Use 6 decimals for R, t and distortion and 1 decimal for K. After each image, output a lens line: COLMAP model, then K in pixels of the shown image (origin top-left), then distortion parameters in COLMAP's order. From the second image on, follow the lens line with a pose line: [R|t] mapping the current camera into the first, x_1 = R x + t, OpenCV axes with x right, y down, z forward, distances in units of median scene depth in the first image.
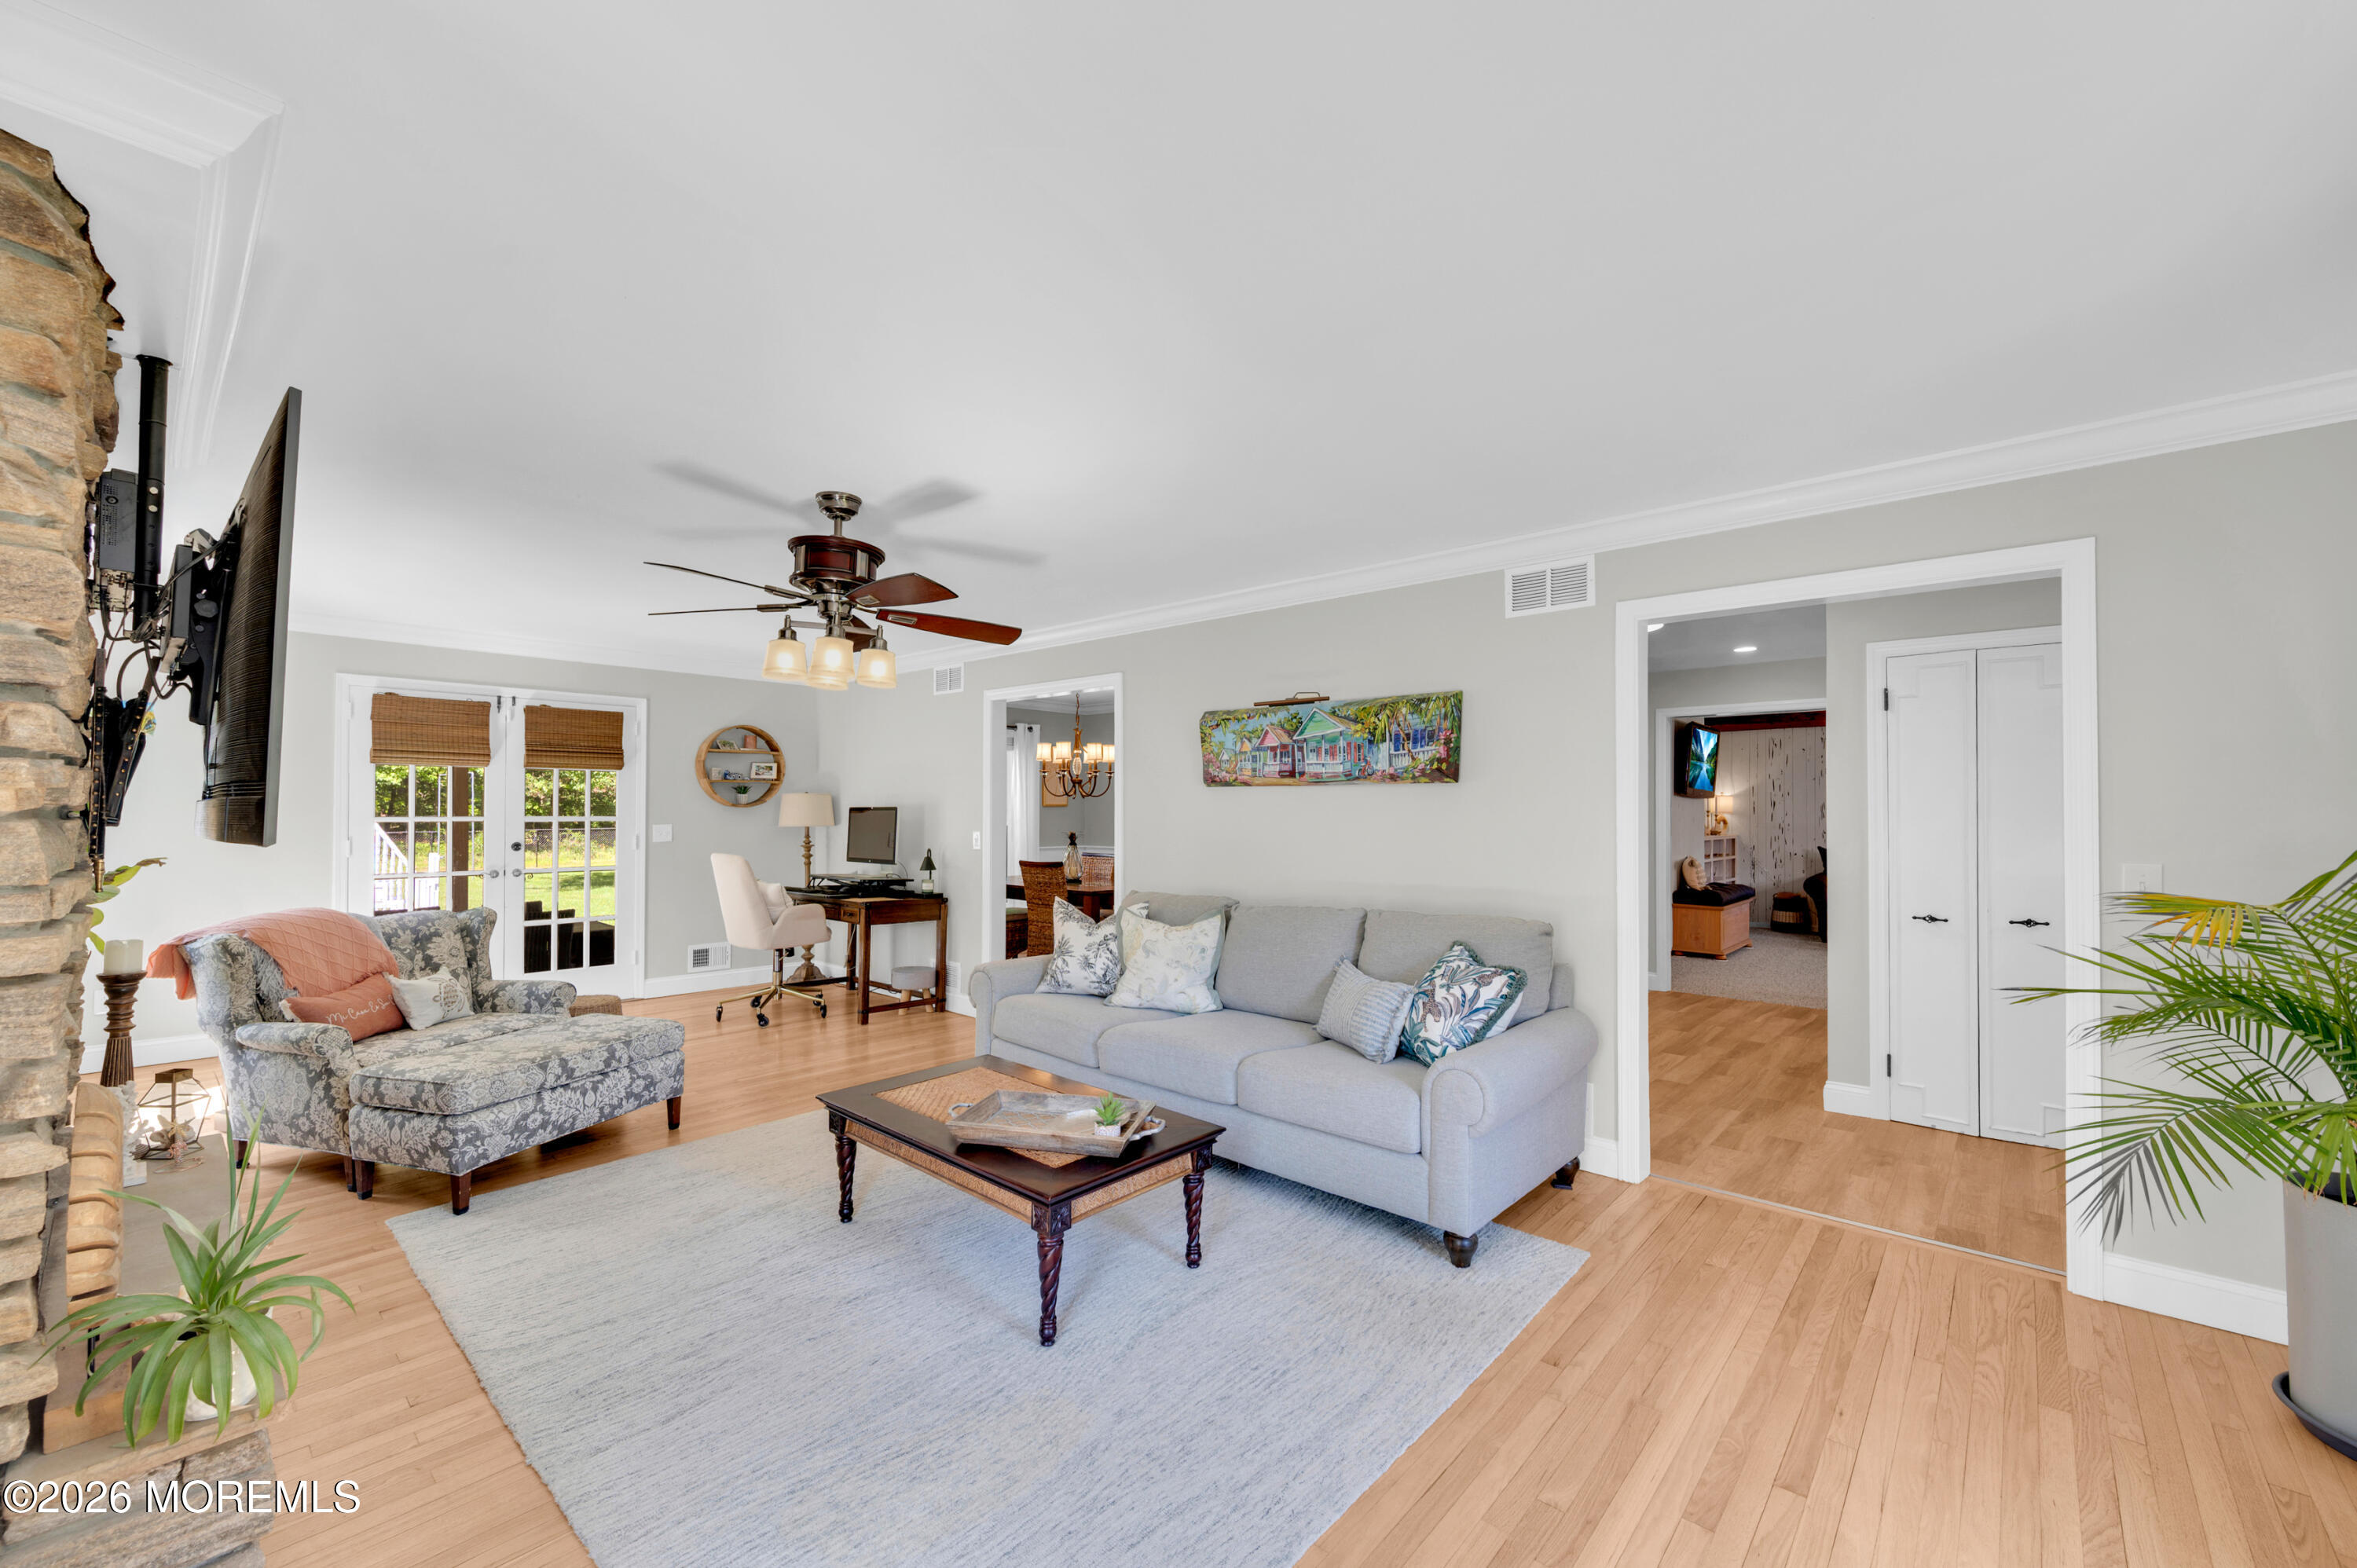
lens RADIAL K [[922.8, 0, 1178.5], [0, 922.8, 784.0], [0, 0, 1]] dist [0.000020, -0.000101]
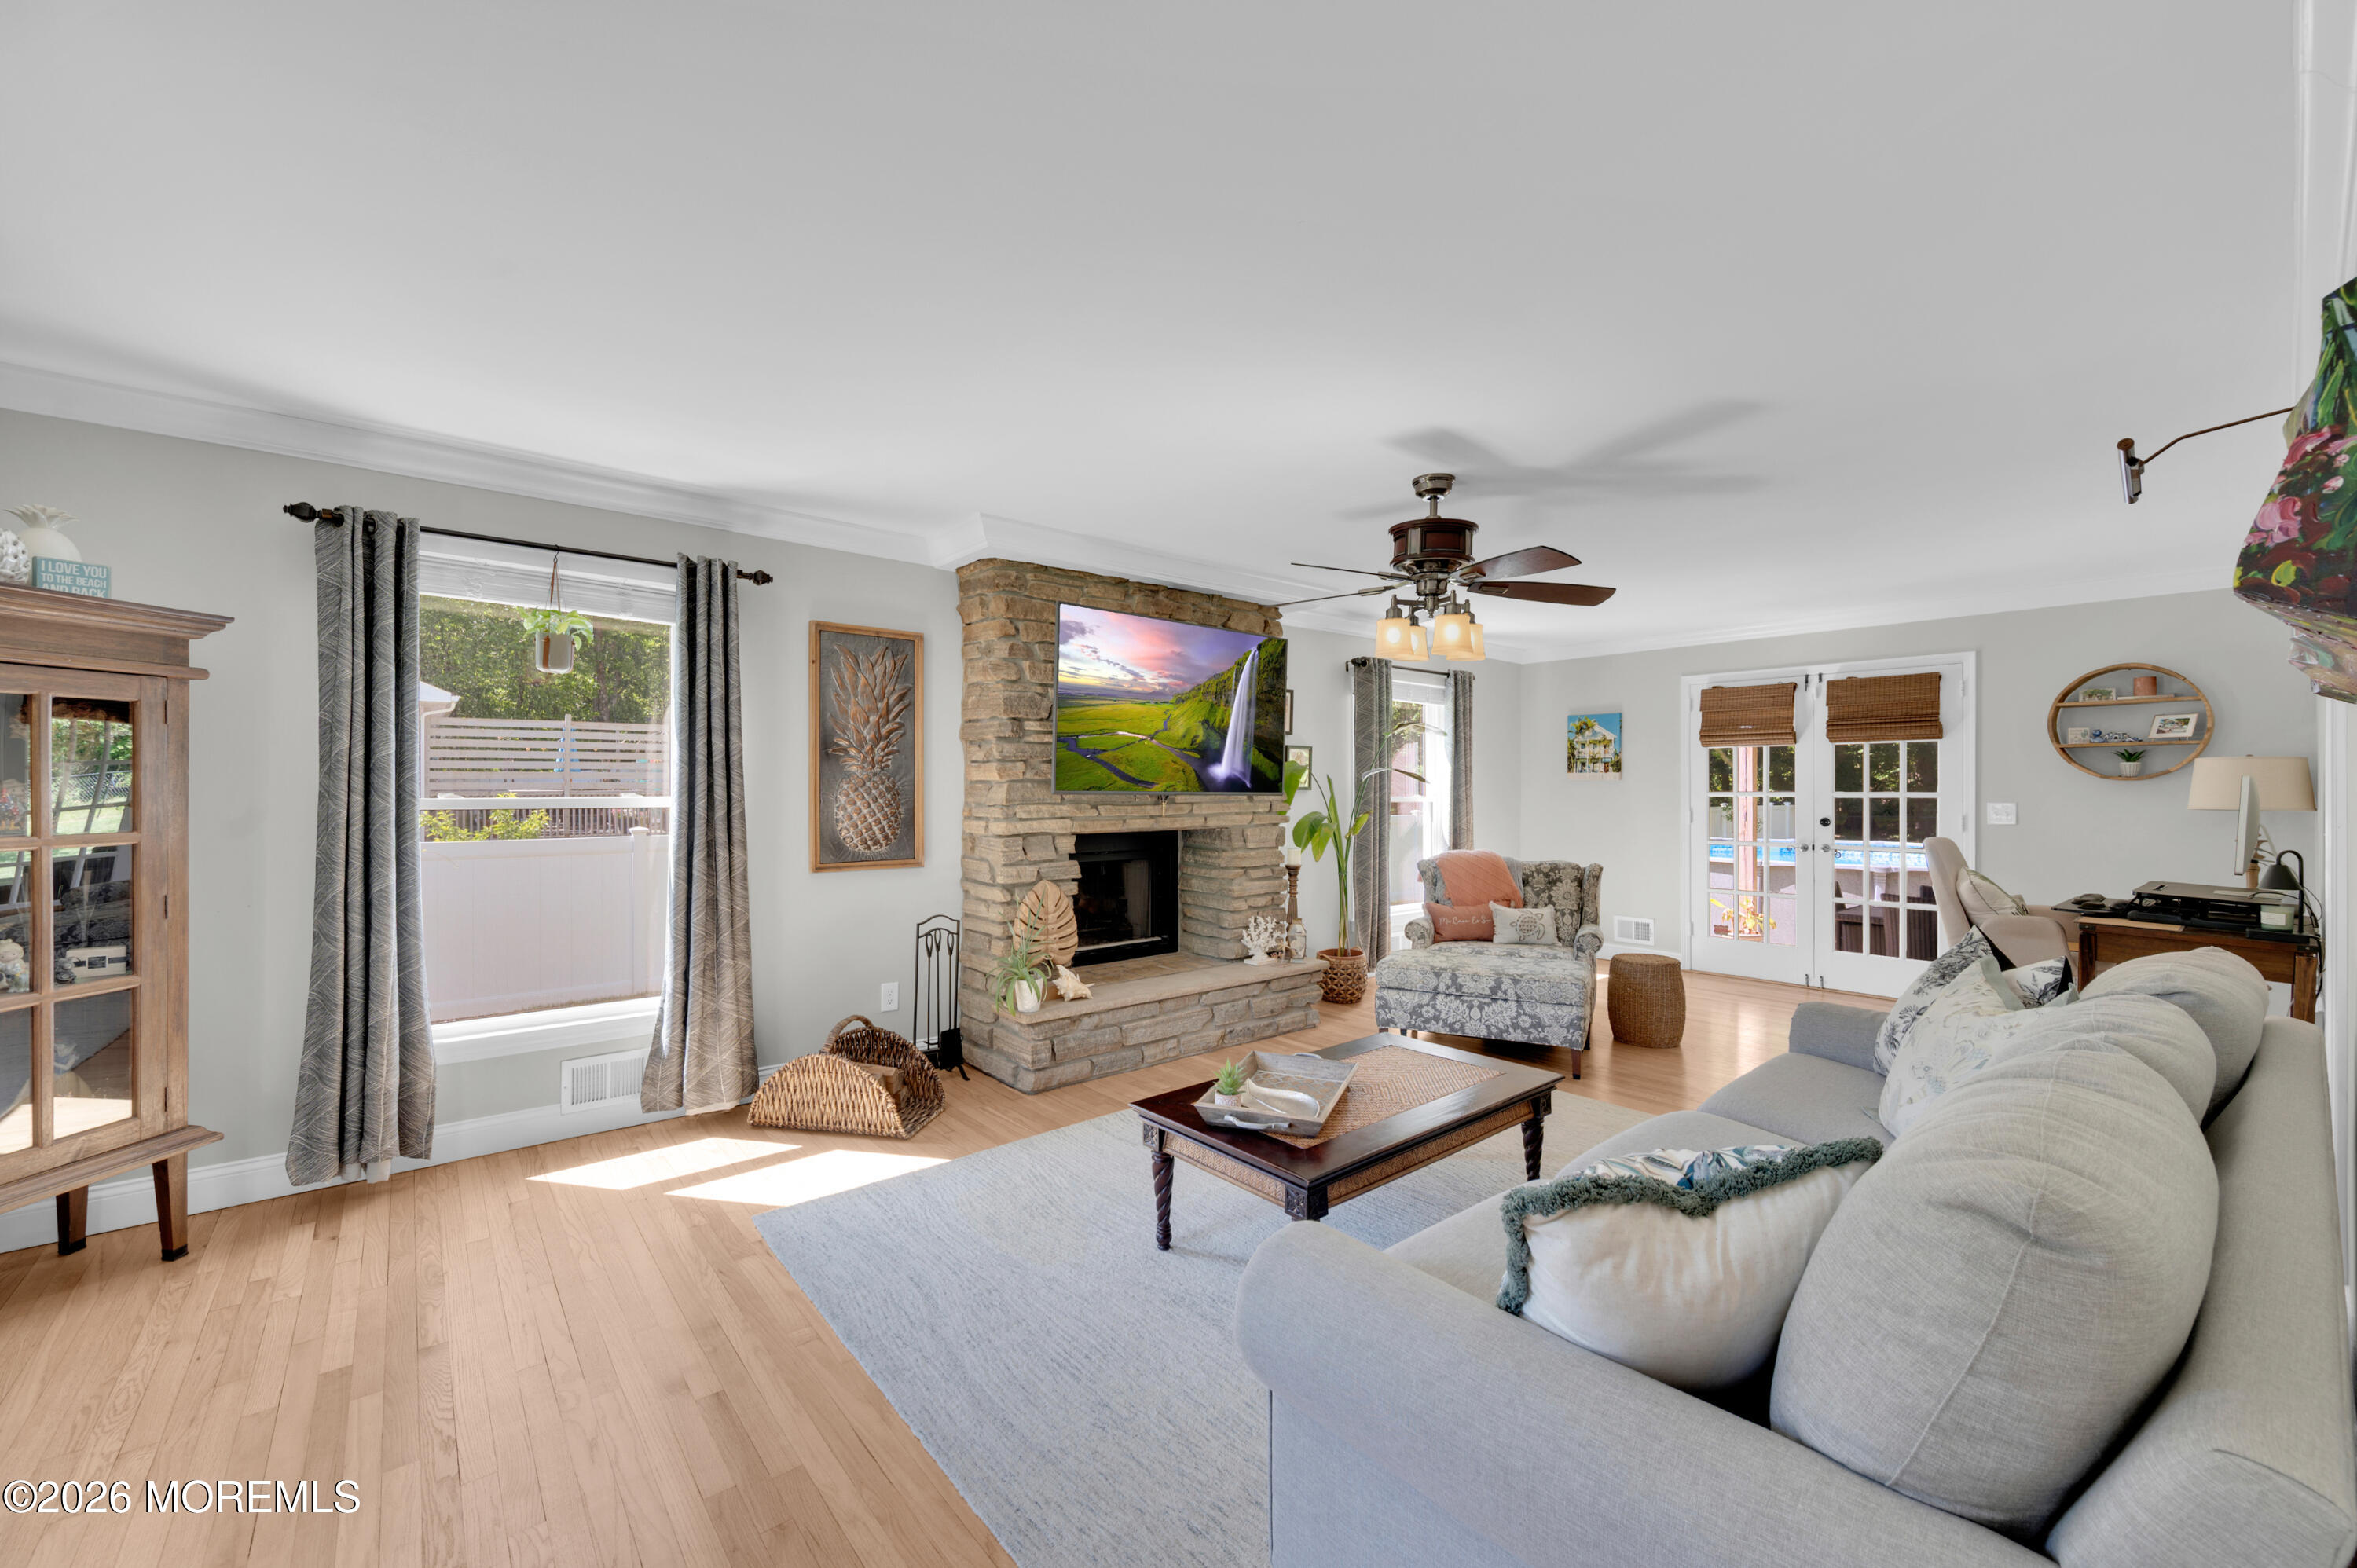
lens RADIAL K [[922.8, 0, 1178.5], [0, 922.8, 784.0], [0, 0, 1]] dist [0.000020, -0.000101]
pose [[-0.118039, -0.007257, -0.992982, 0.385656], [0.026295, 0.999600, -0.010431, 0.019561], [0.992661, -0.027342, -0.117801, 0.447836]]
